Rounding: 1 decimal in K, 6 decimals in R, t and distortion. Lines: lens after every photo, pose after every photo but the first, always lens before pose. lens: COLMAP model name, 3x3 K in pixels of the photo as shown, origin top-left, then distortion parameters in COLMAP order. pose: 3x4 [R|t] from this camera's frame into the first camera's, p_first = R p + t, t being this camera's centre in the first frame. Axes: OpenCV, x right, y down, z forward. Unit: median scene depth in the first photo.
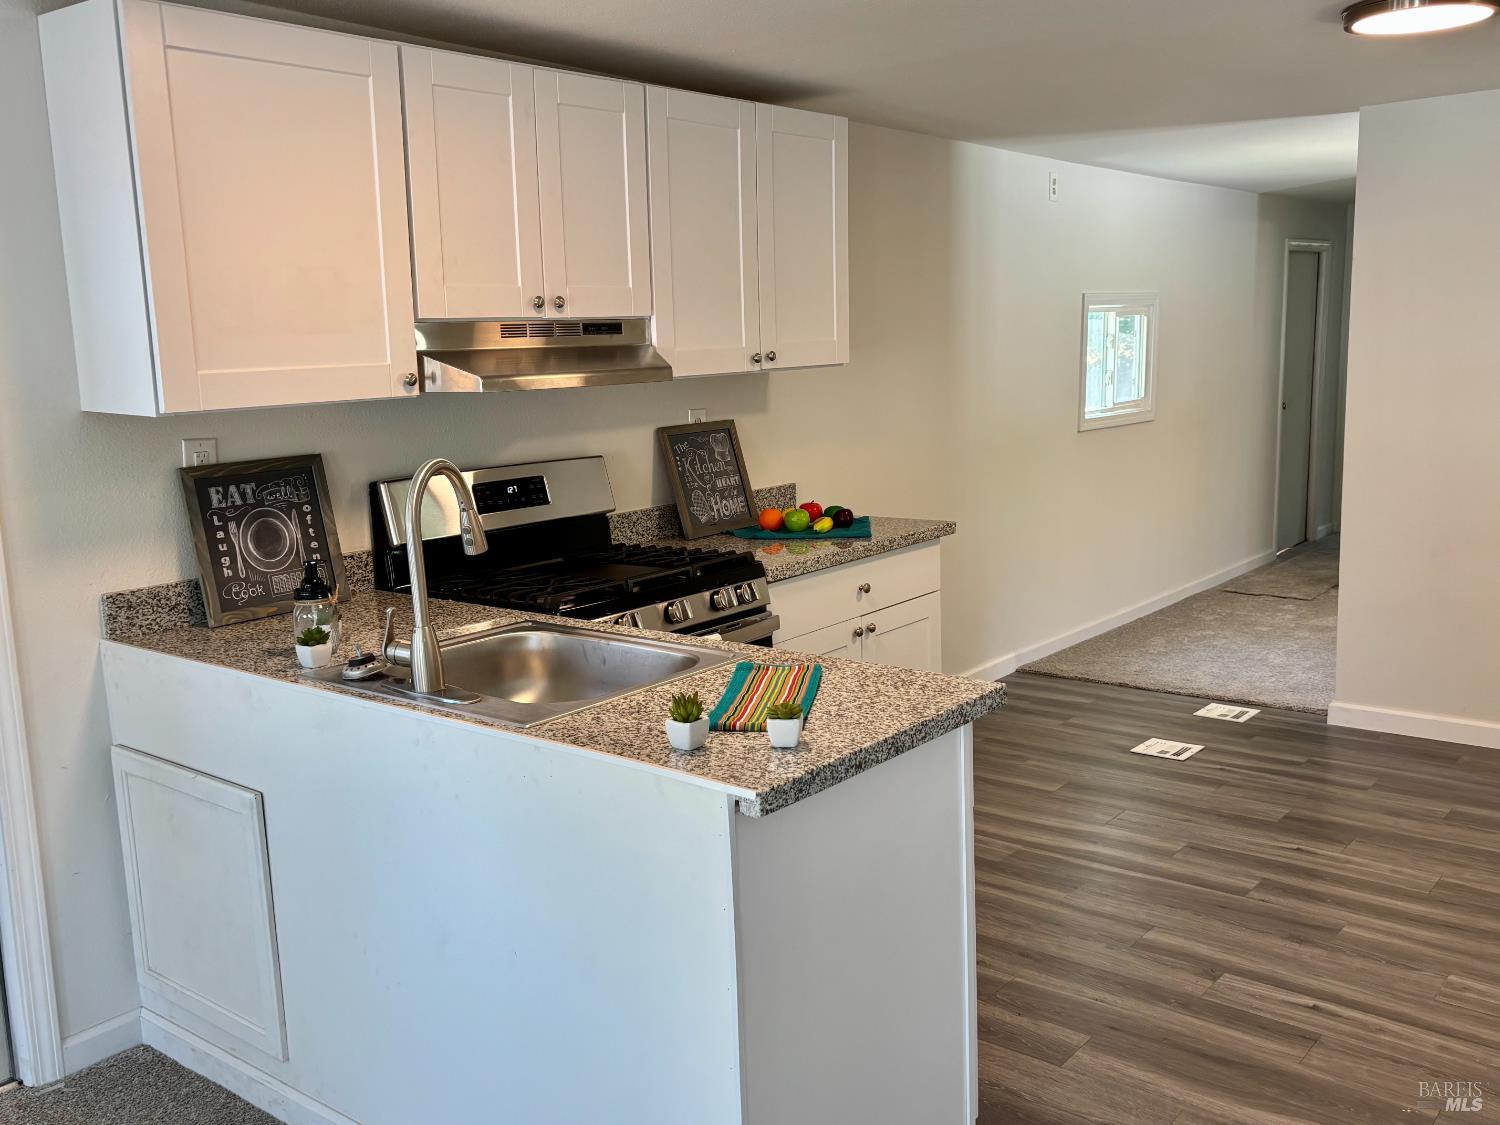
lens RADIAL K [[1332.1, 0, 744.7], [0, 1332.1, 565.5], [0, 0, 1]] dist [0.067293, -0.095042]
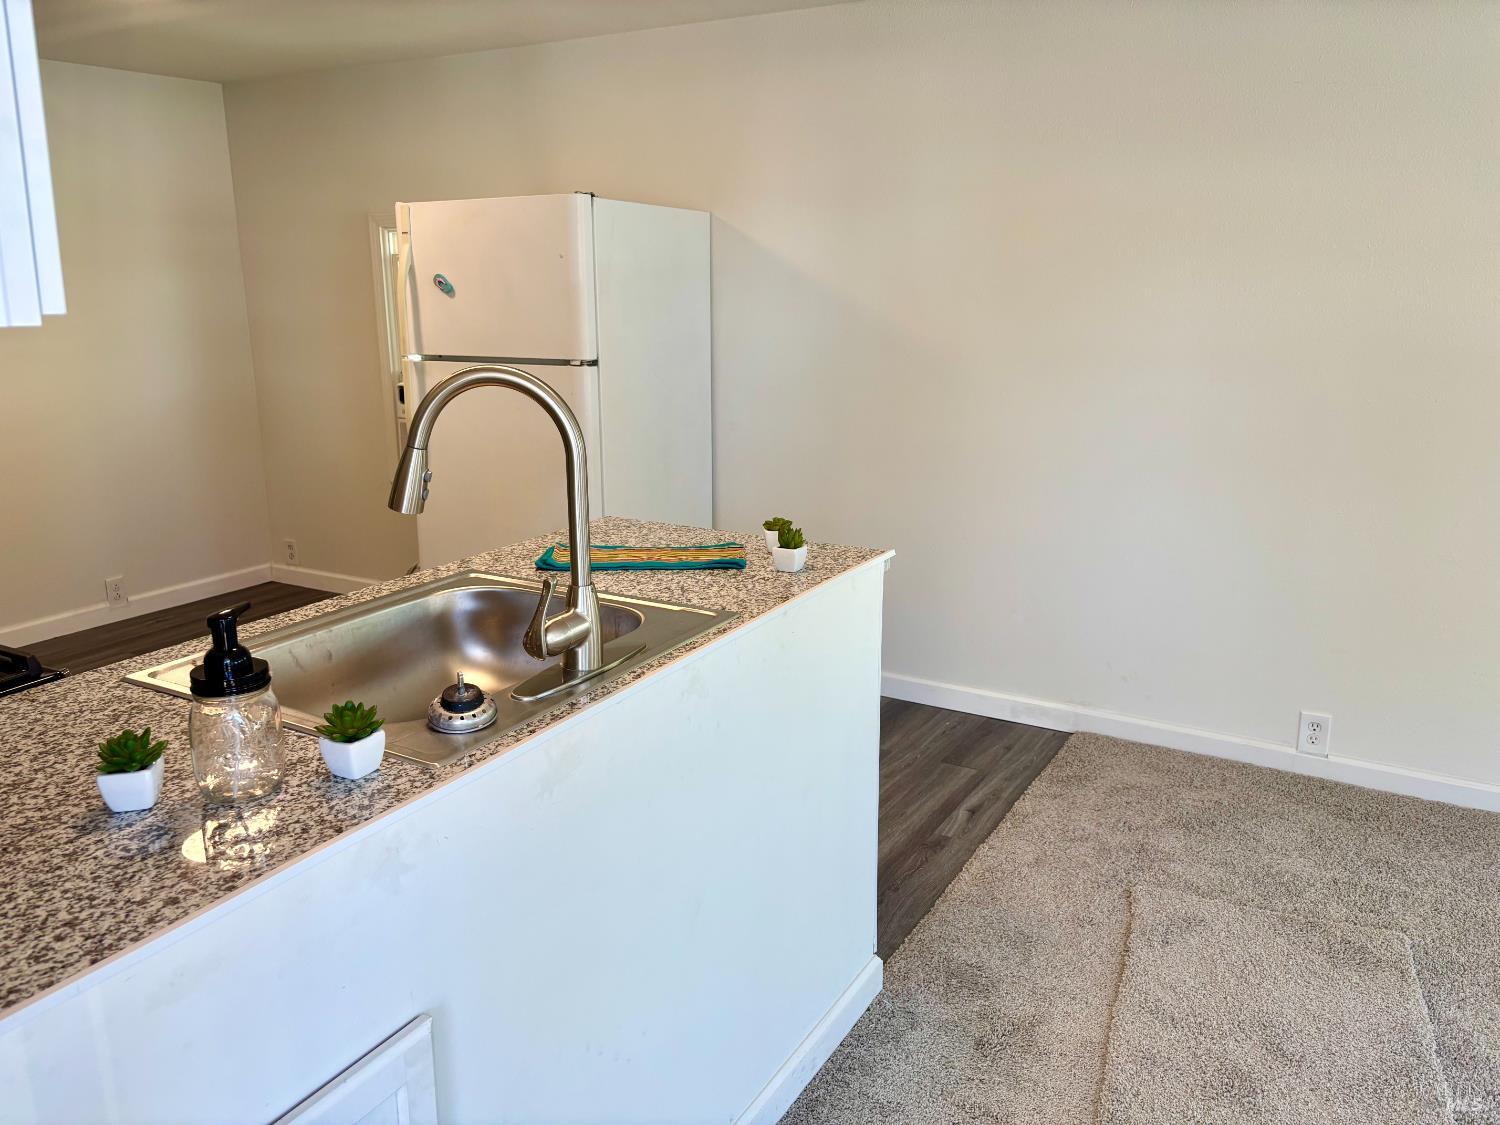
lens RADIAL K [[1130.0, 0, 752.2], [0, 1130.0, 551.6], [0, 0, 1]] dist [0.059491, -0.068708]
pose [[-0.150999, -0.204876, 0.967070, -0.623111], [0.175841, 0.957119, 0.230224, -0.073831], [-0.972769, 0.204814, -0.108498, 0.695435]]
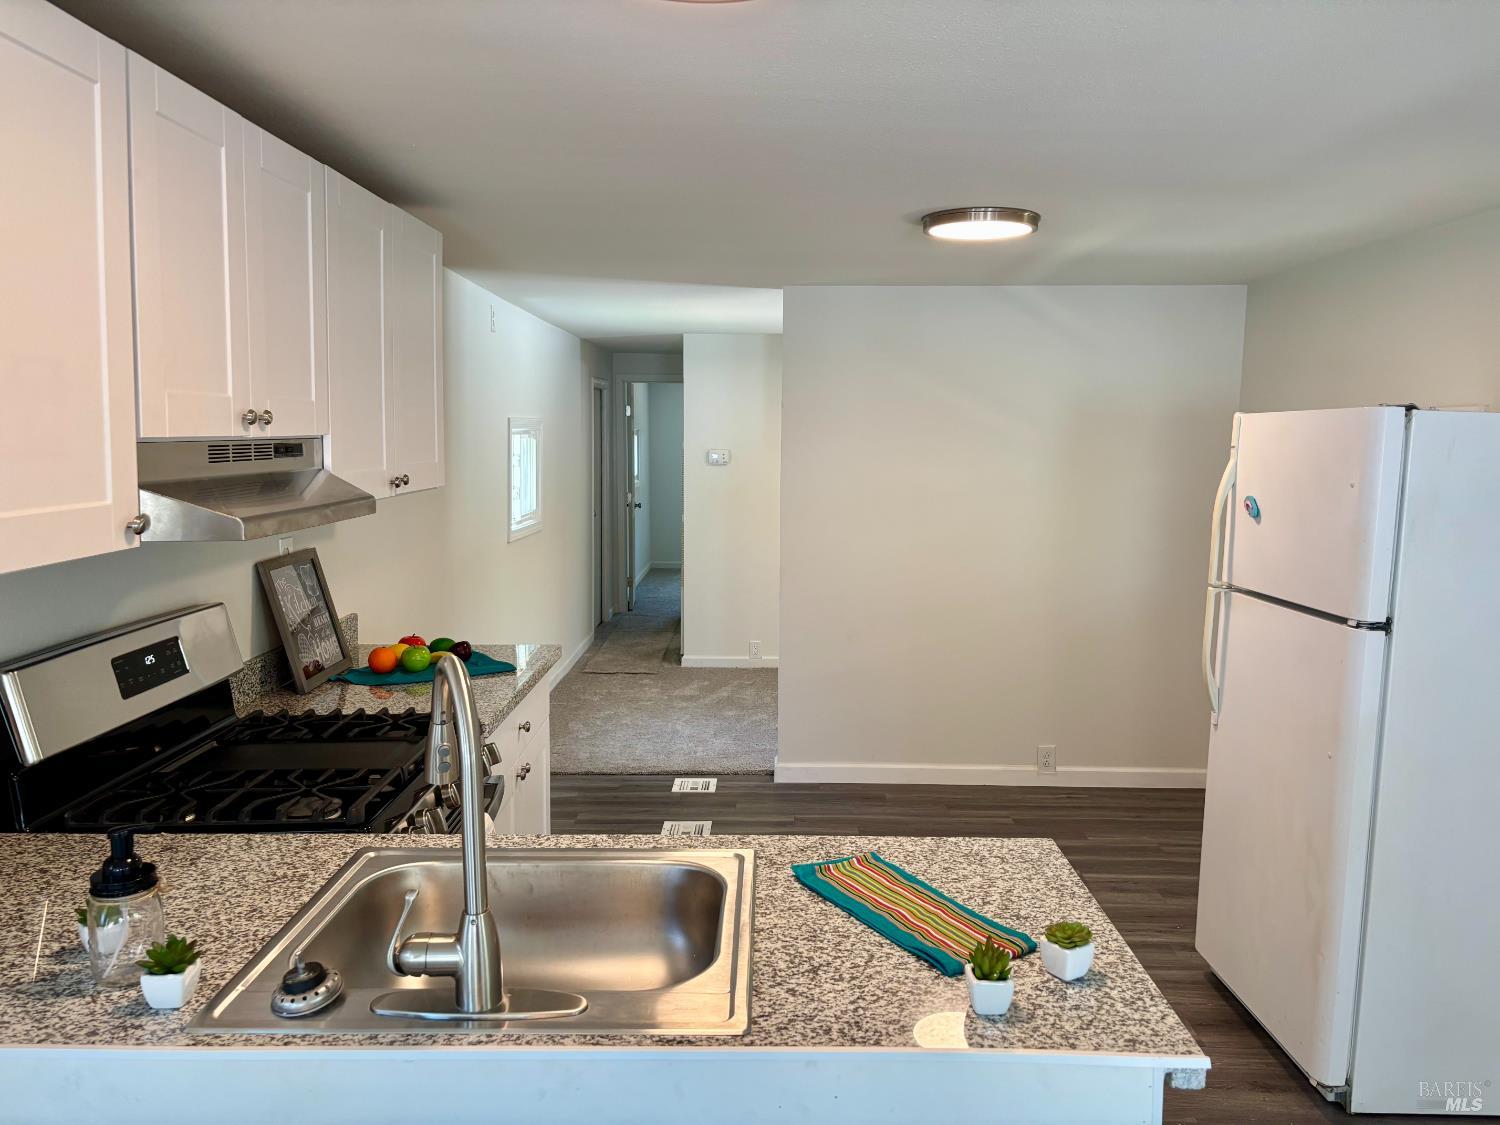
lens RADIAL K [[1130.0, 0, 752.2], [0, 1130.0, 551.6], [0, 0, 1]] dist [0.059491, -0.068708]
pose [[0.775932, -0.027112, 0.630234, -0.351543], [0.071885, 0.996368, -0.045640, -0.071103], [-0.626707, 0.080718, 0.775063, 0.325386]]
